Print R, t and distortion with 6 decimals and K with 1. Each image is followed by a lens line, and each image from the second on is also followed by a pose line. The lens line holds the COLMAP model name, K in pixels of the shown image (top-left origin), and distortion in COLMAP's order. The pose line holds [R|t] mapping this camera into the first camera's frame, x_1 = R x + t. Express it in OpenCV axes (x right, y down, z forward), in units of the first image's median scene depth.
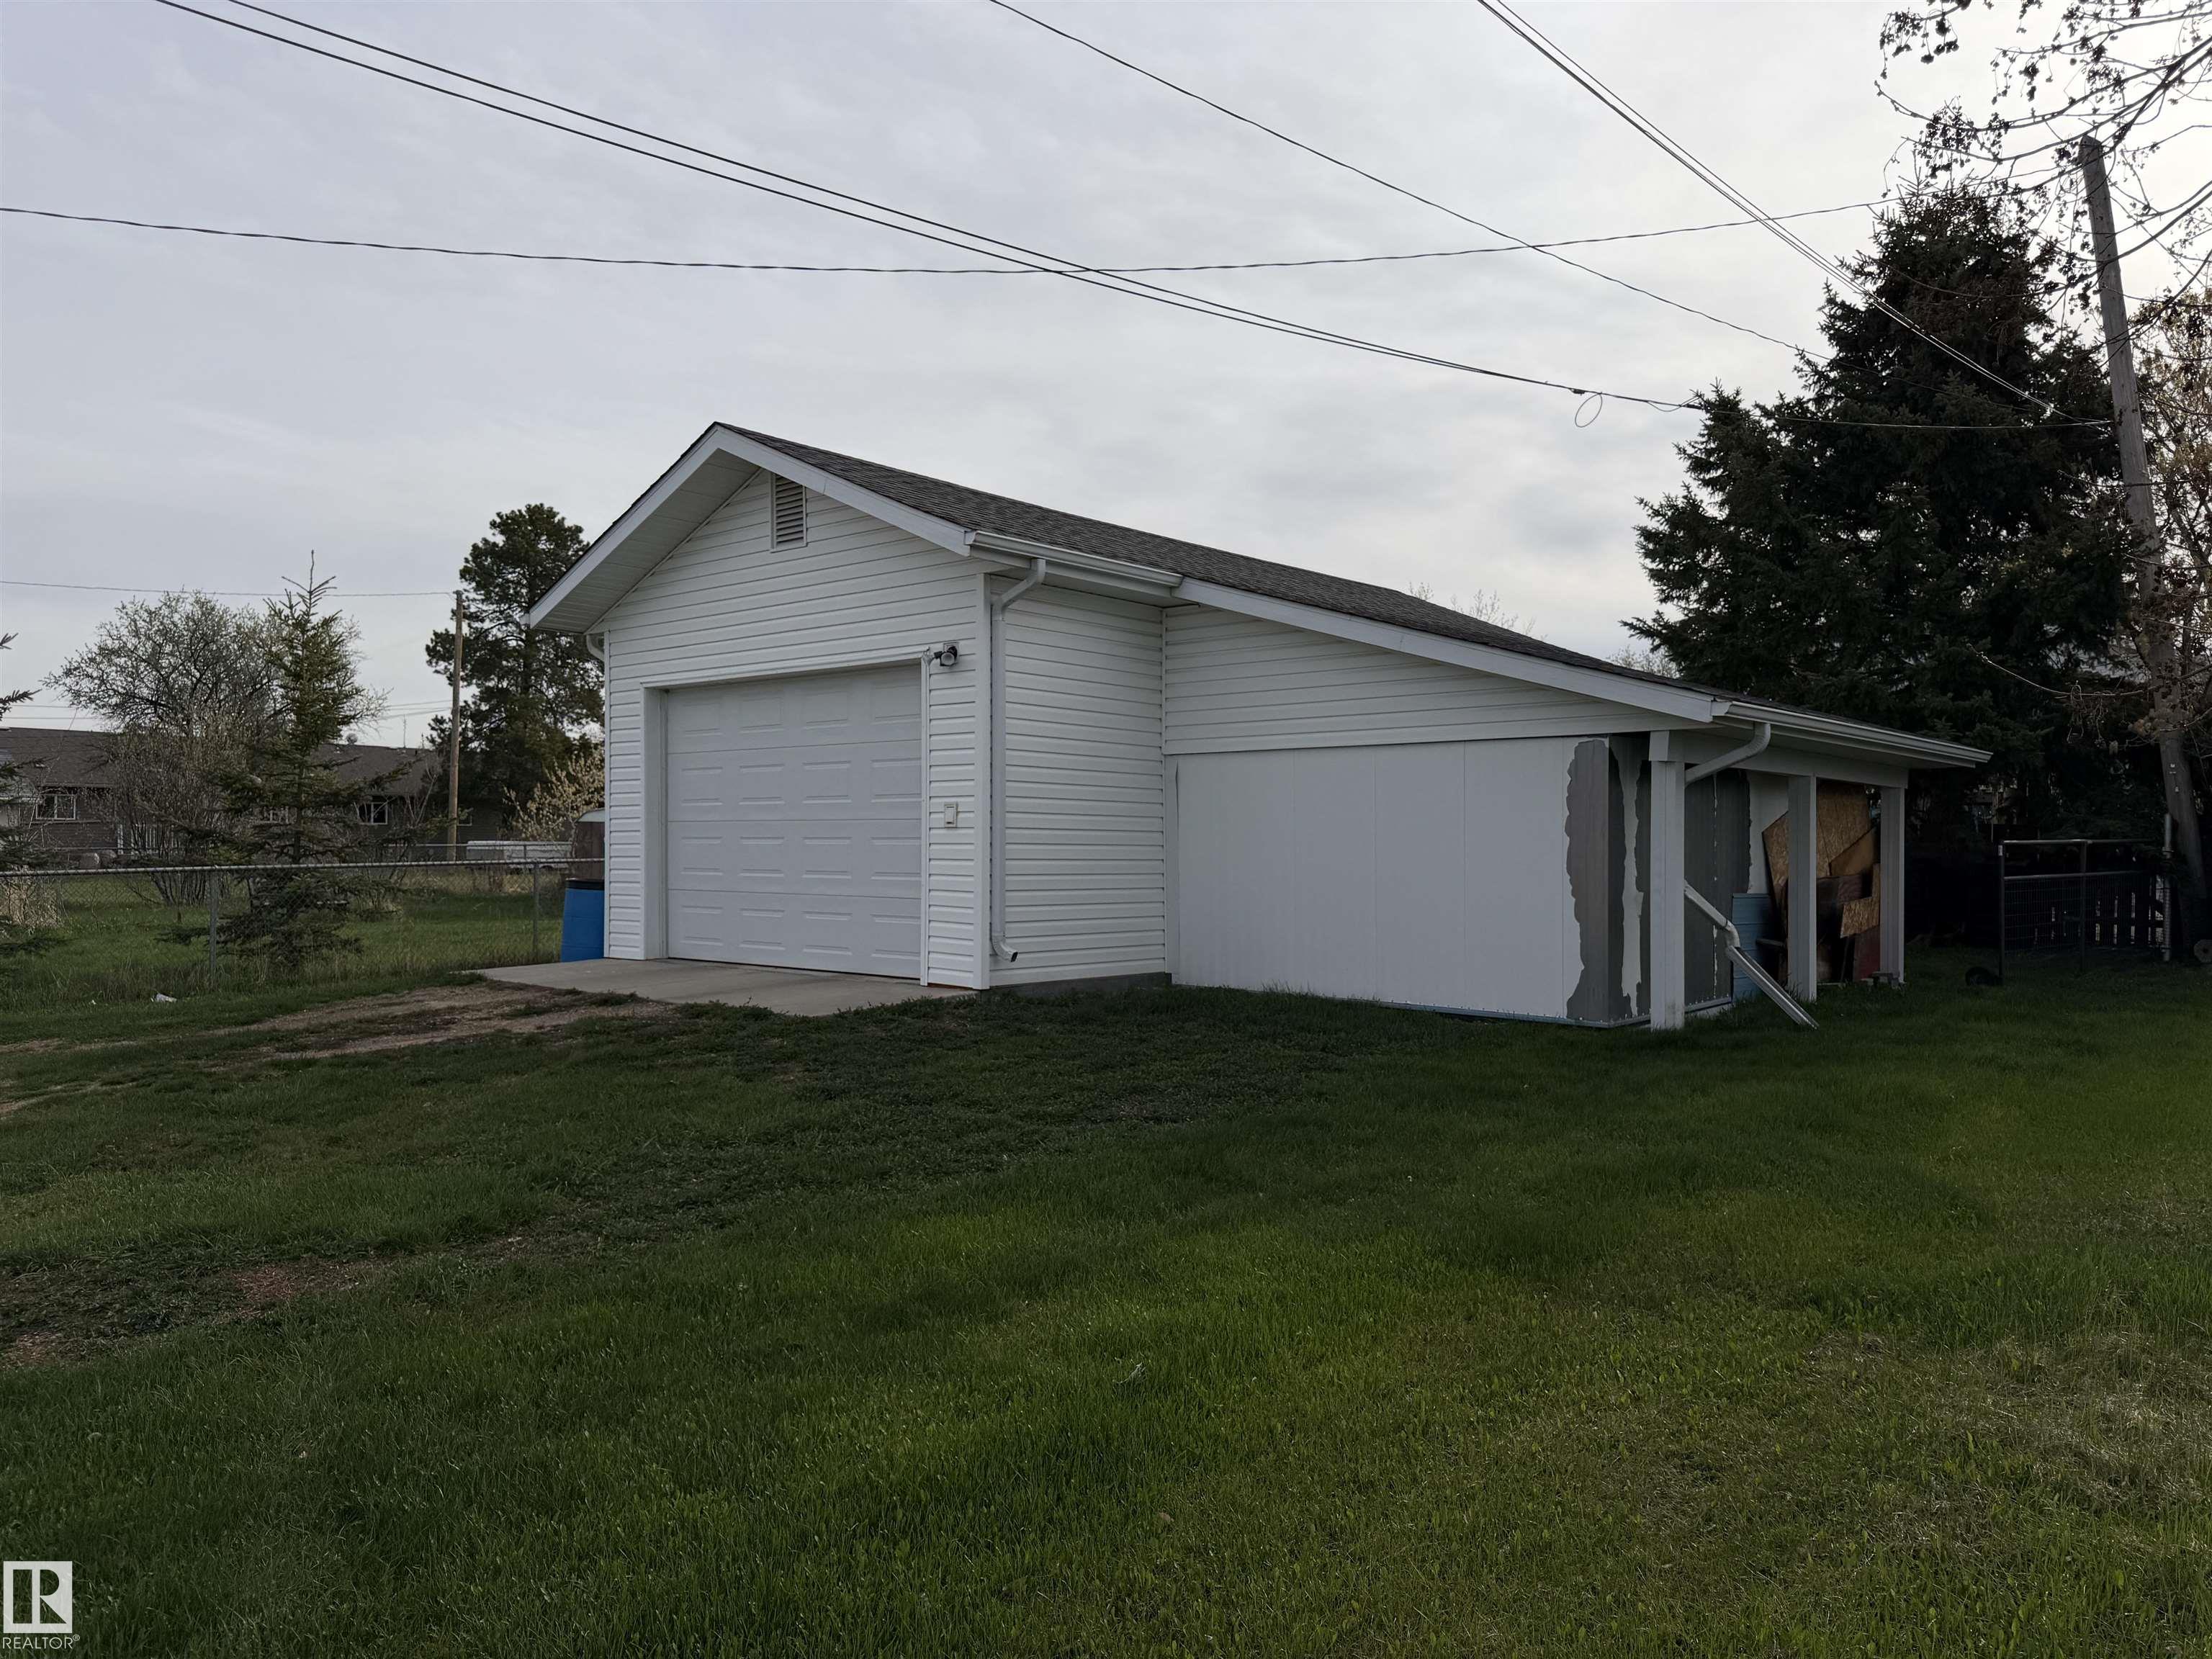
lens RADIAL K [[1557.6, 0, 1103.8], [0, 1557.6, 833.9], [0, 0, 1]] dist [0.053385, -0.055940]
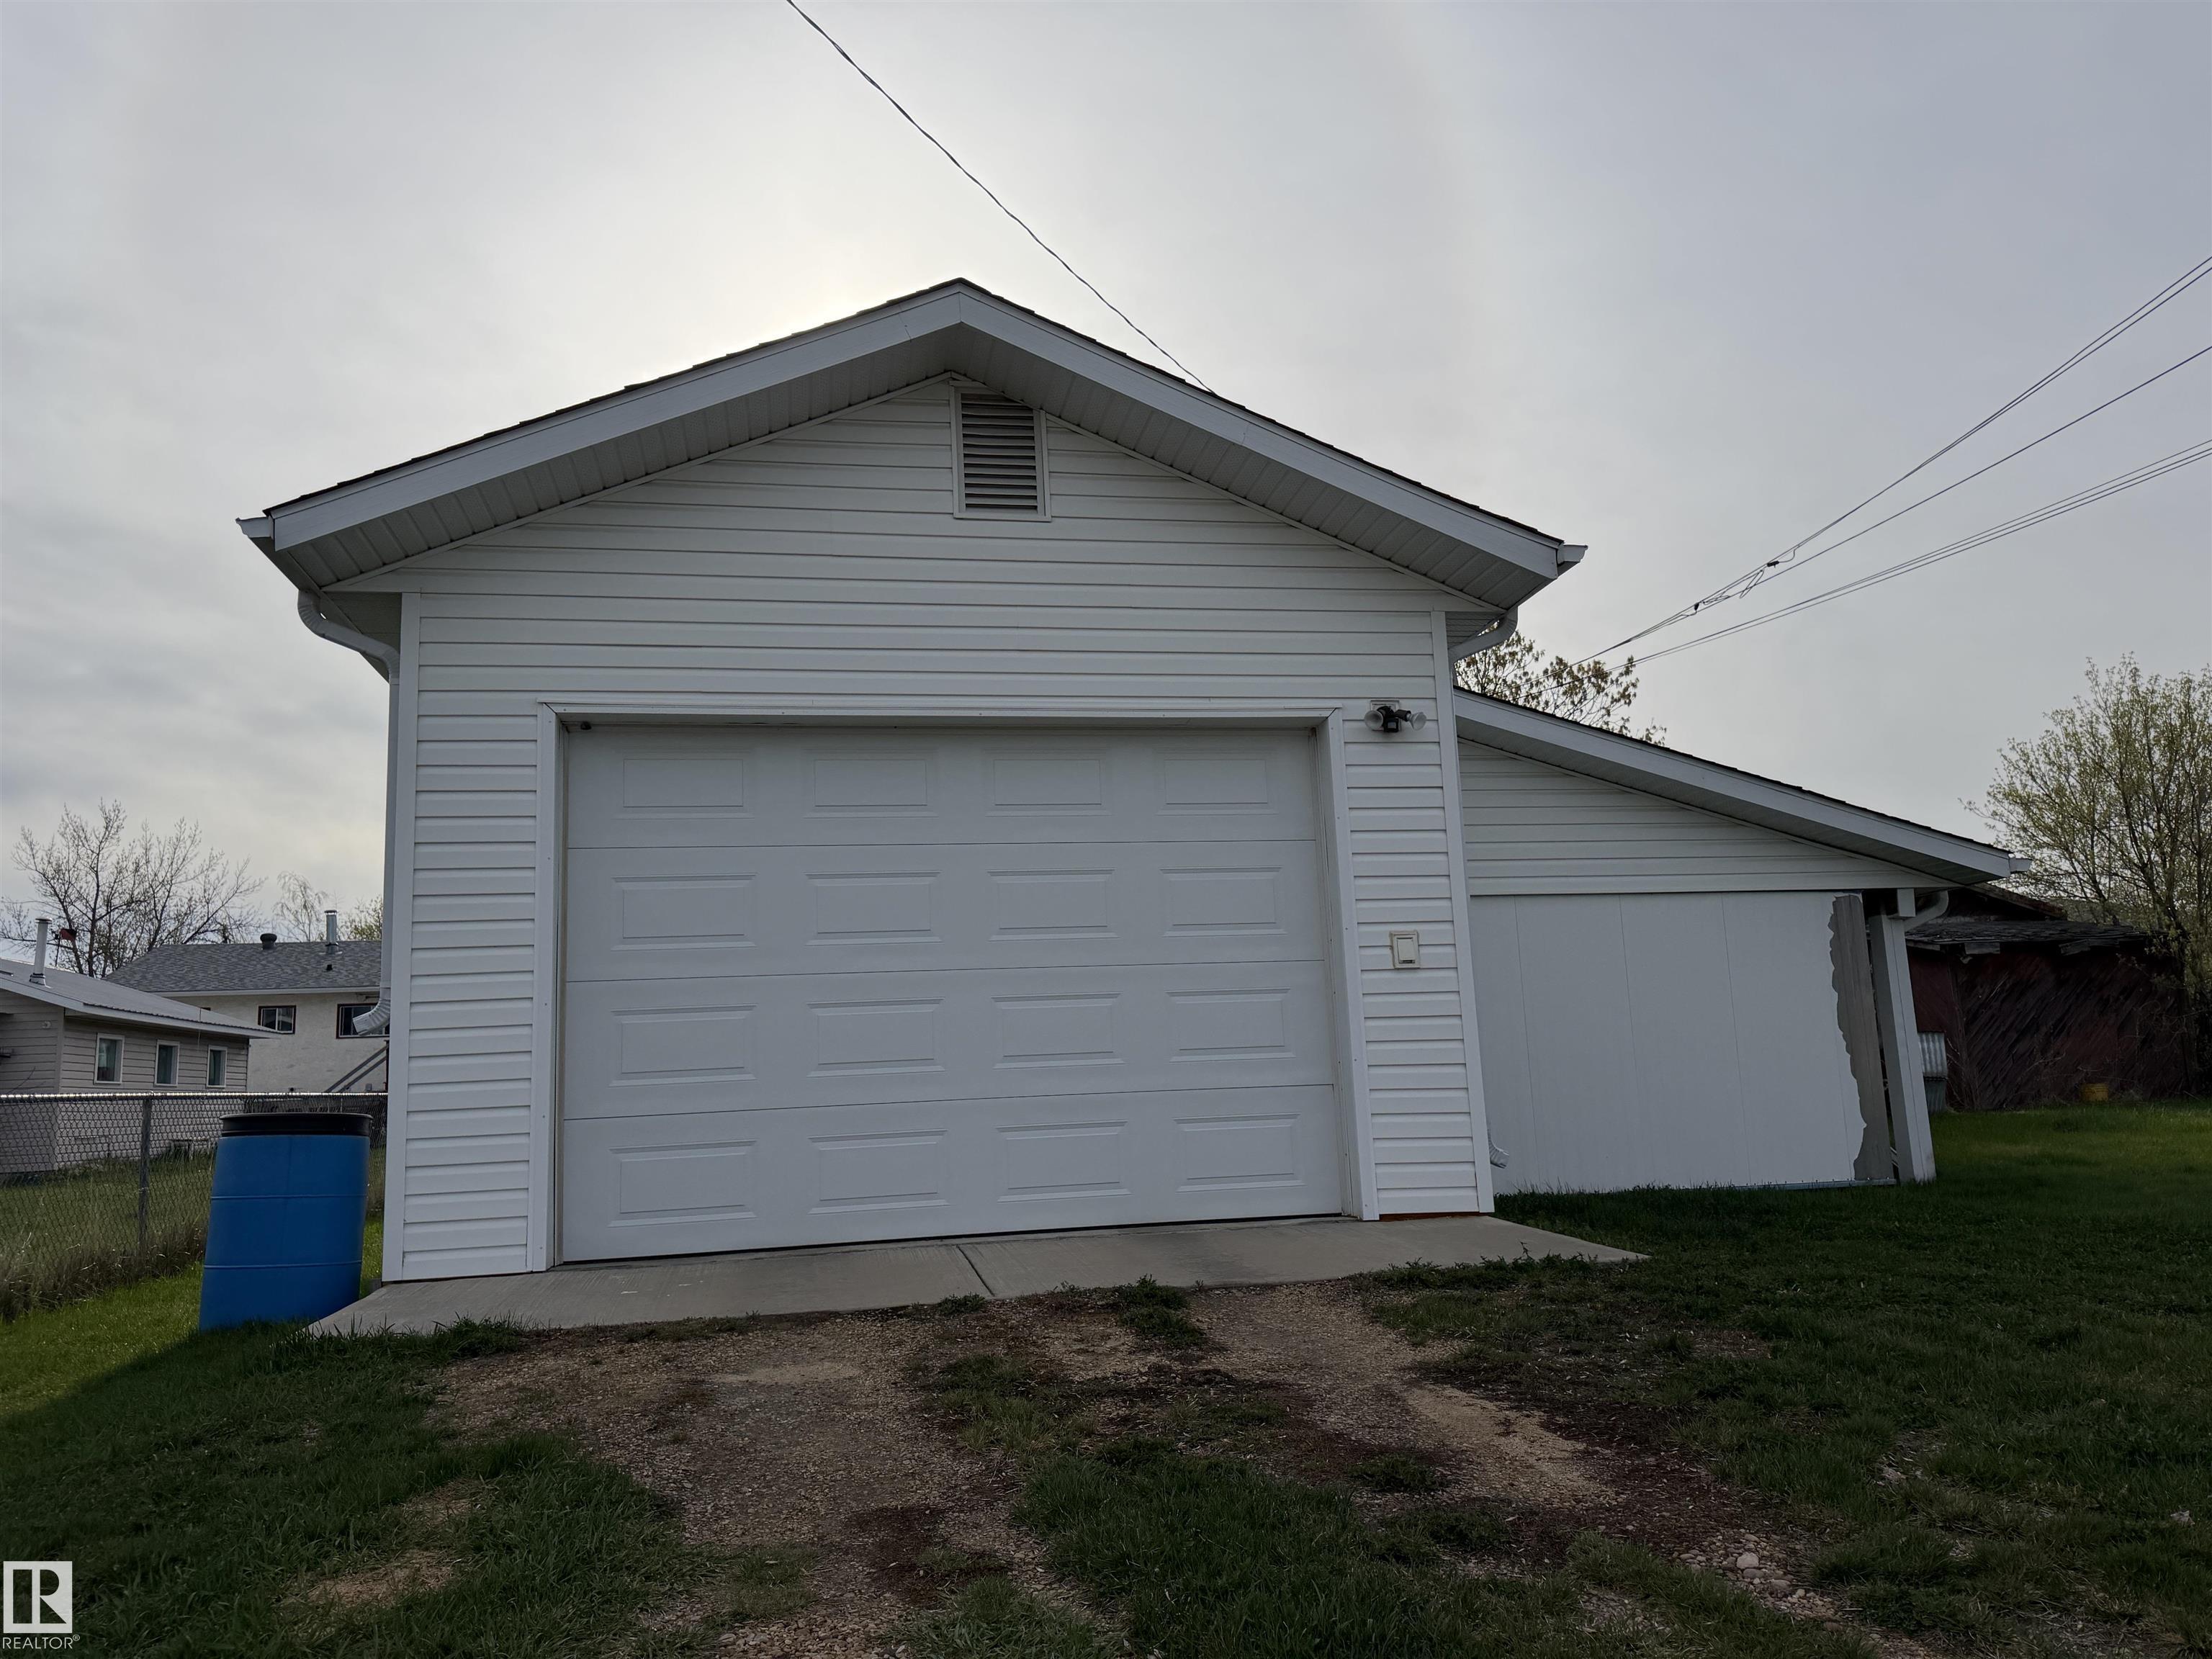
lens RADIAL K [[1557.6, 0, 1103.5], [0, 1557.6, 830.9], [0, 0, 1]] dist [0.053385, -0.055940]
pose [[0.619498, 0.104196, 0.778052, -0.709686], [0.040451, 0.985598, -0.164198, 0.042363], [-0.783955, 0.133194, 0.606361, 0.689368]]
